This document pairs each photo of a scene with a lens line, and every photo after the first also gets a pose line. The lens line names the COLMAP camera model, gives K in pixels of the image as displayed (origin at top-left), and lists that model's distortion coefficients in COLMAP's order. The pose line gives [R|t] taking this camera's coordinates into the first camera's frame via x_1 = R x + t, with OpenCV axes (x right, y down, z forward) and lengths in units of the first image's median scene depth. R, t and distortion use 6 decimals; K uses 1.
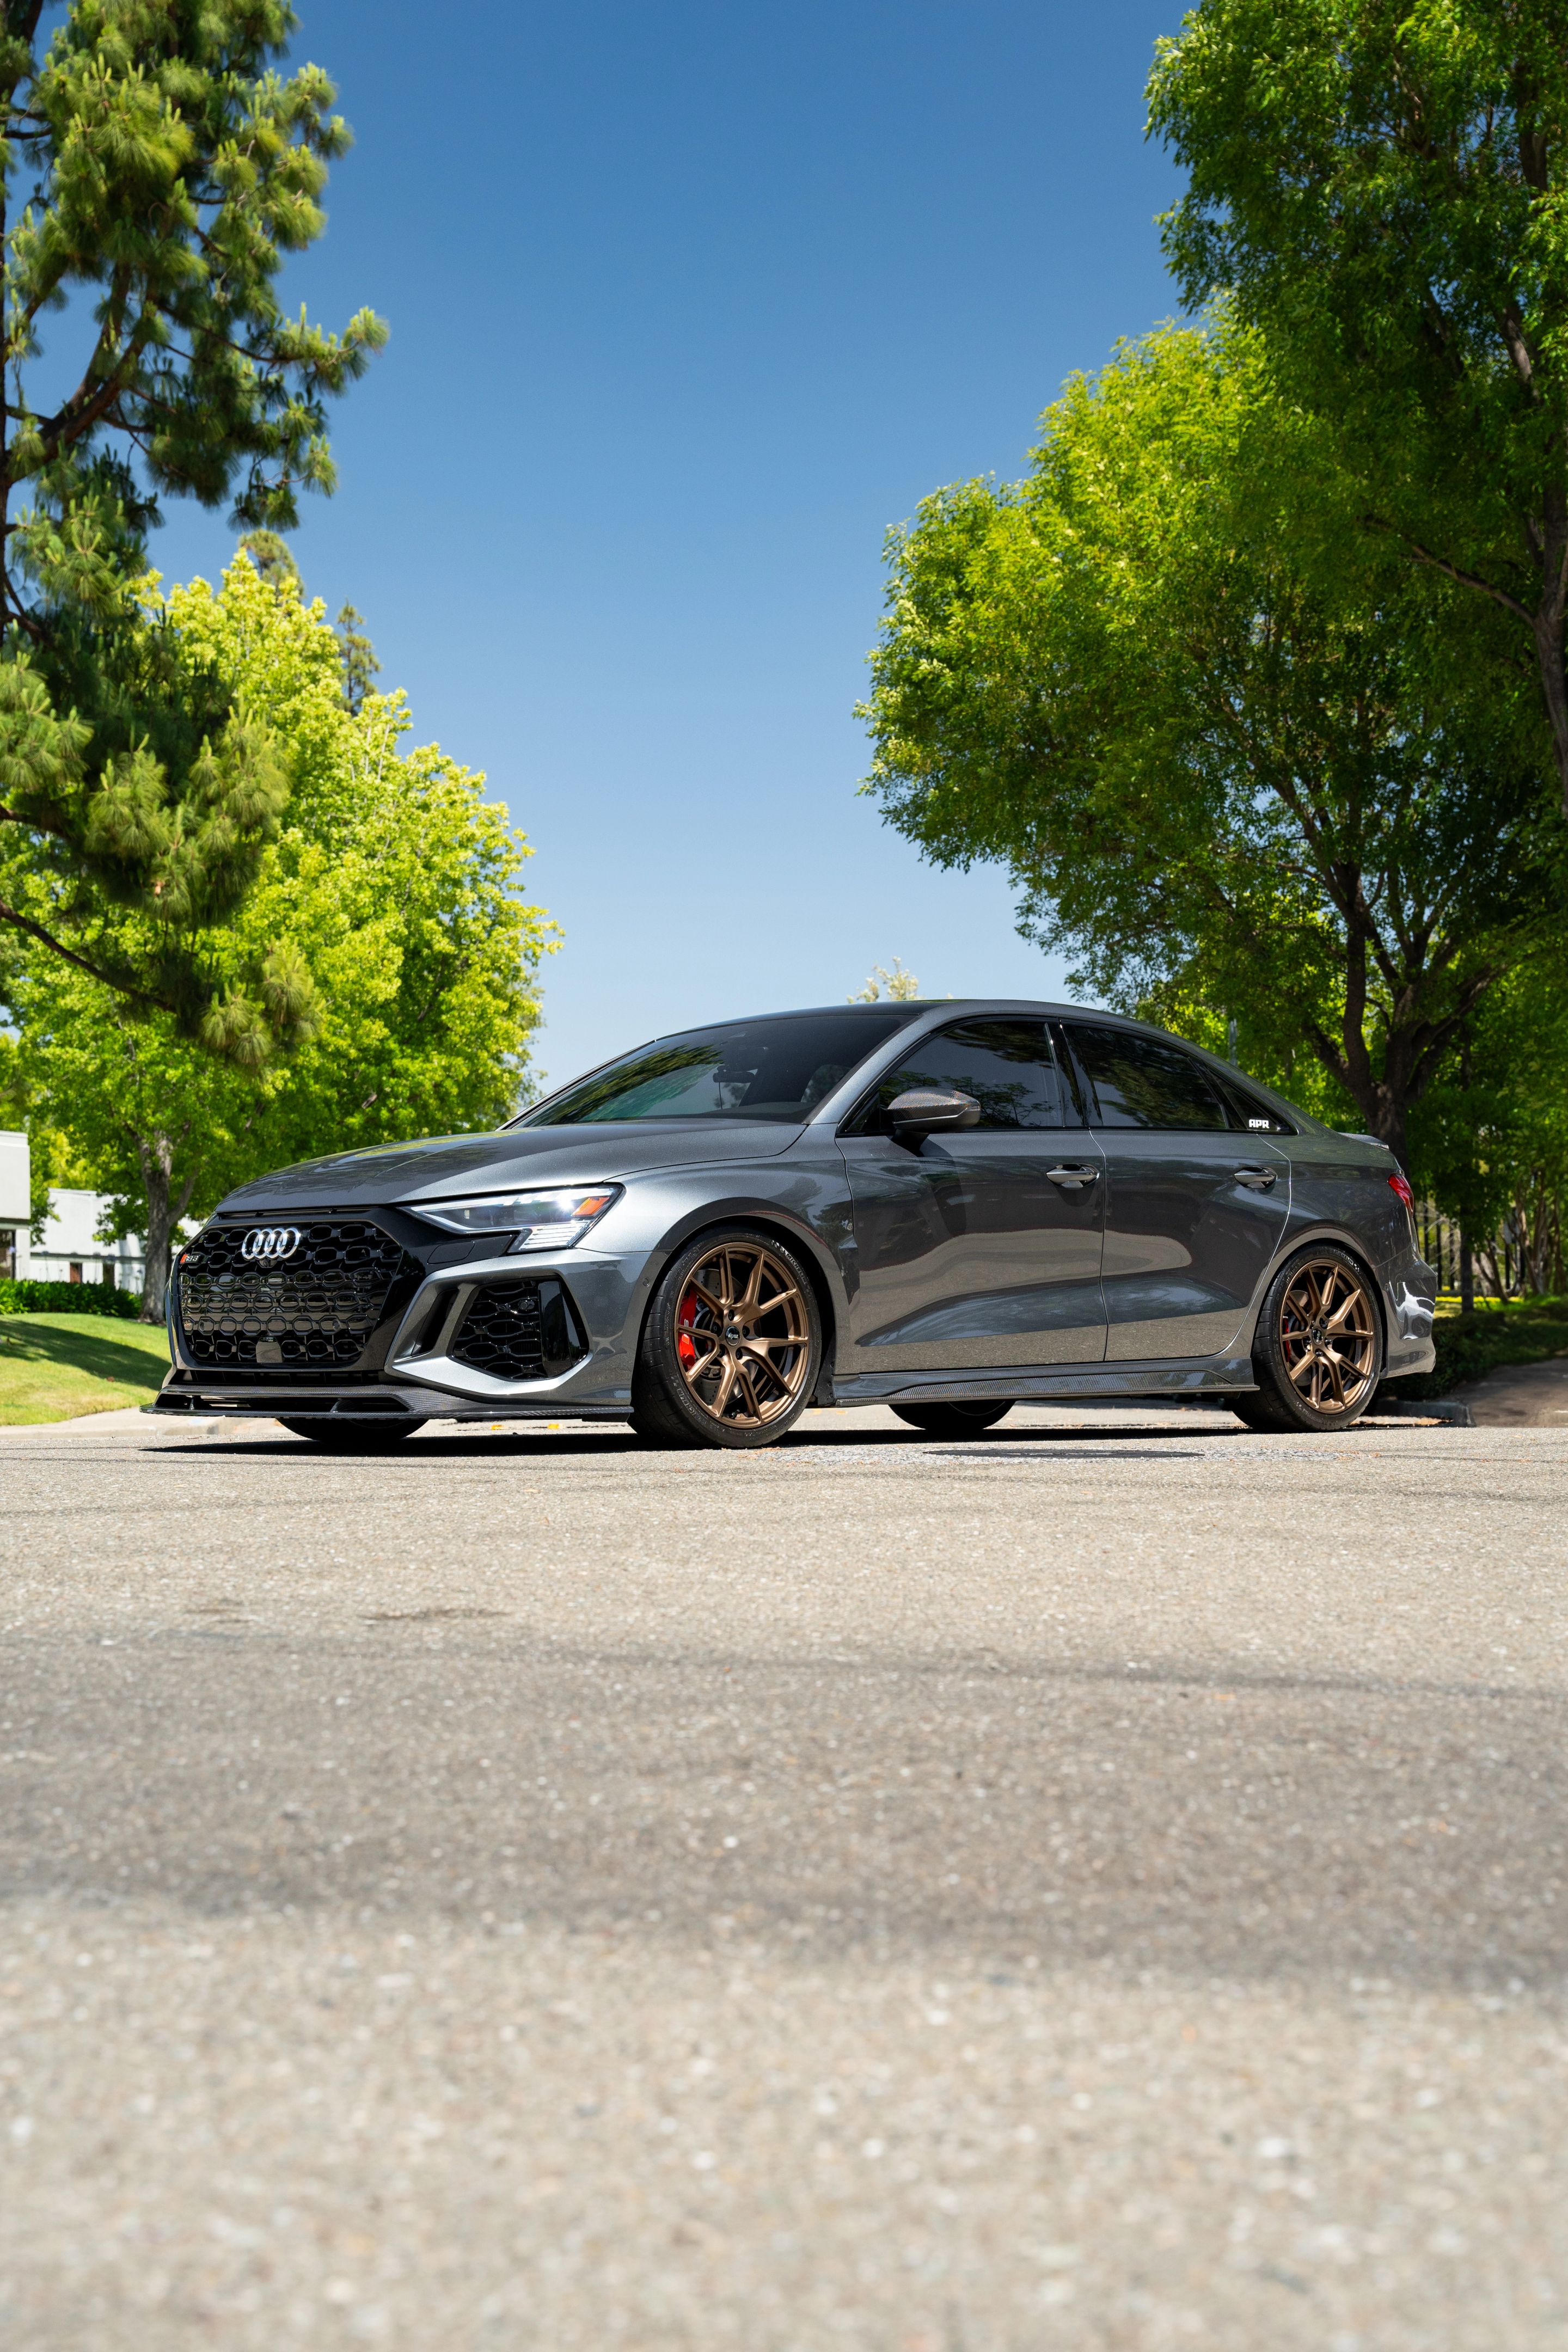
lens RADIAL K [[3570.6, 0, 818.9], [0, 3570.6, 1232.9], [0, 0, 1]] dist [0.090416, 0.000000]
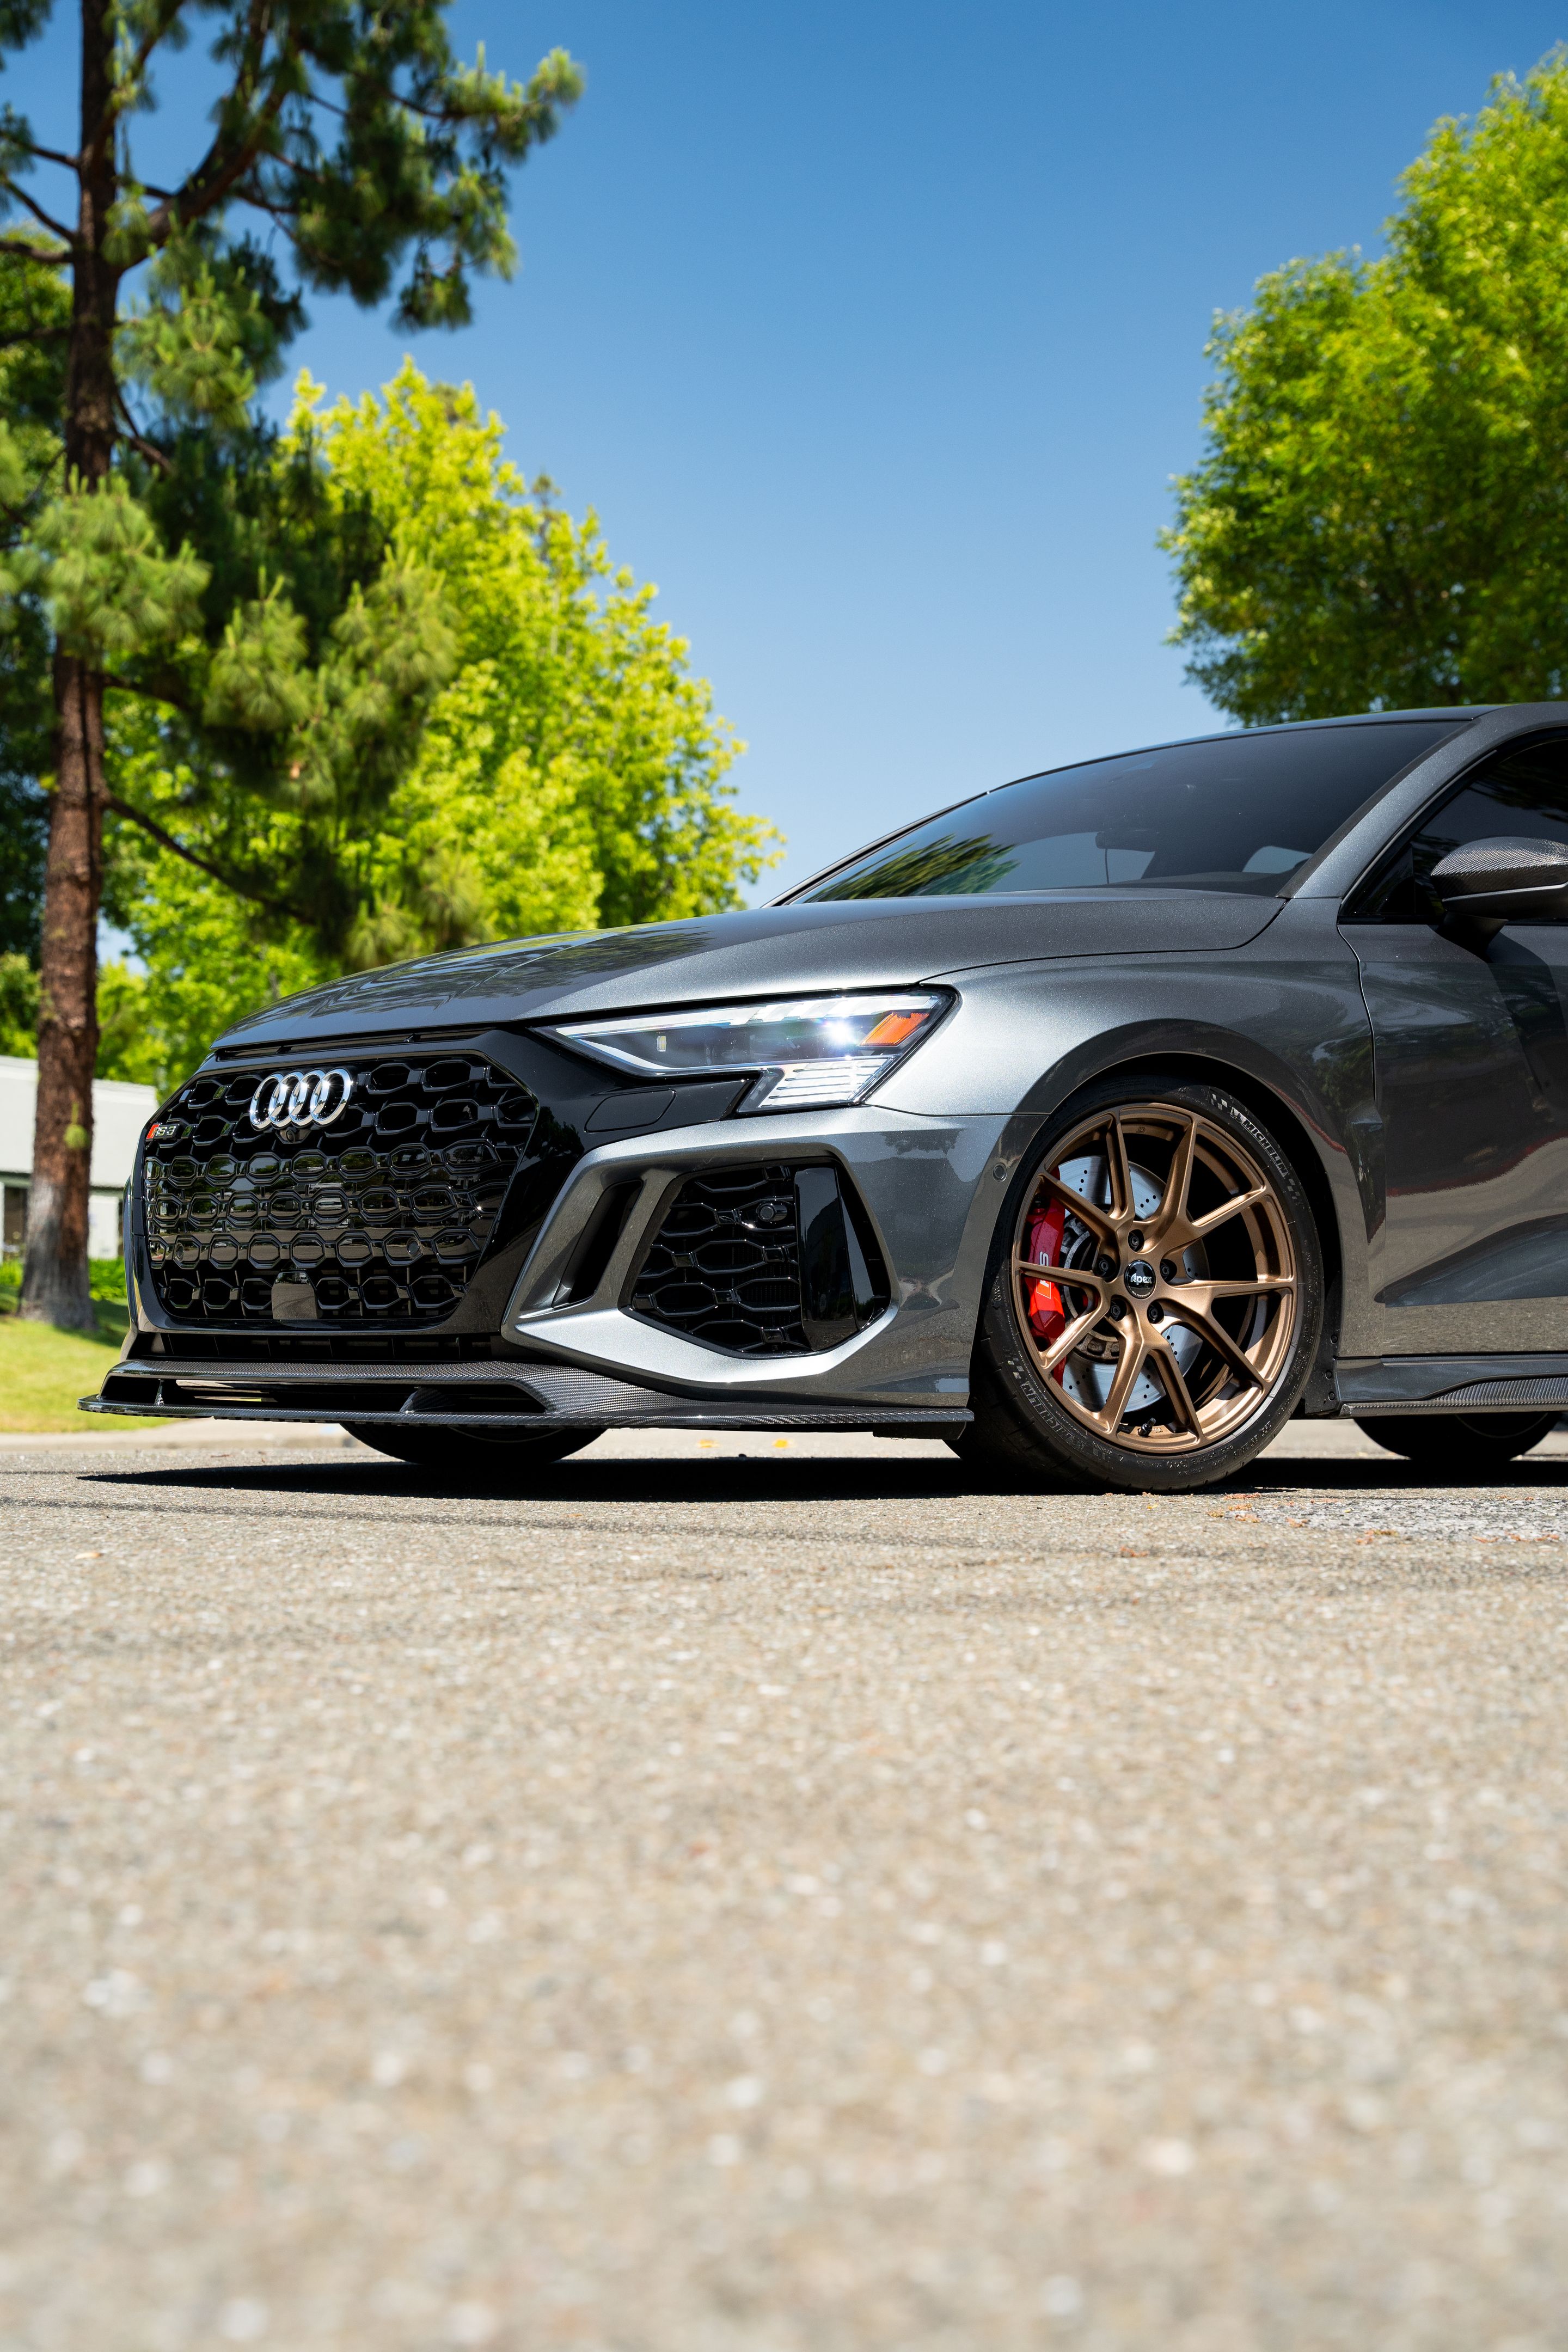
lens RADIAL K [[4142.3, 0, 856.5], [0, 4142.3, 1204.7], [0, 0, 1]] dist [0.158782, 0.000000]
pose [[0.998533, 0.011605, -0.052897, -0.036036], [-0.011790, 0.999925, -0.003201, 0.020057], [0.052855, 0.003820, 0.998595, 0.379035]]
